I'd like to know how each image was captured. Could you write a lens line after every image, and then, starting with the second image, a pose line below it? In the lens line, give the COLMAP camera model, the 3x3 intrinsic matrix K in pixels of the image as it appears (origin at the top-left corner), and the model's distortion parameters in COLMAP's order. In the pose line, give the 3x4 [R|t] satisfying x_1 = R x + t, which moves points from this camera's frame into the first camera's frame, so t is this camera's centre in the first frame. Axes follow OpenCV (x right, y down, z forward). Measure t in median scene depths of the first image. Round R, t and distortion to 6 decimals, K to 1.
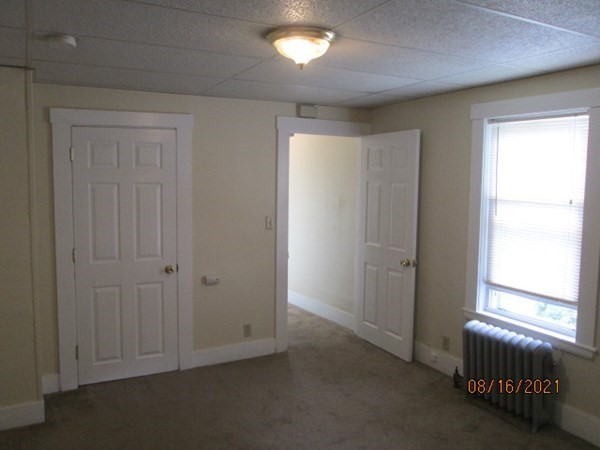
lens RADIAL K [[508.1, 0, 300.0], [0, 508.1, 225.0], [0, 0, 1]] dist [-0.007286, -0.009693]
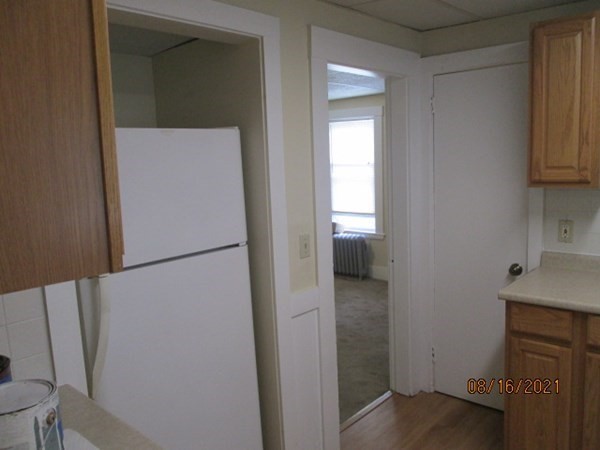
lens RADIAL K [[508.1, 0, 300.0], [0, 508.1, 225.0], [0, 0, 1]] dist [-0.007286, -0.009693]
pose [[0.942253, -0.089045, 0.322848, -0.379829], [0.077652, 0.995823, 0.048028, 0.078191], [-0.325777, -0.020185, 0.945231, -0.794916]]
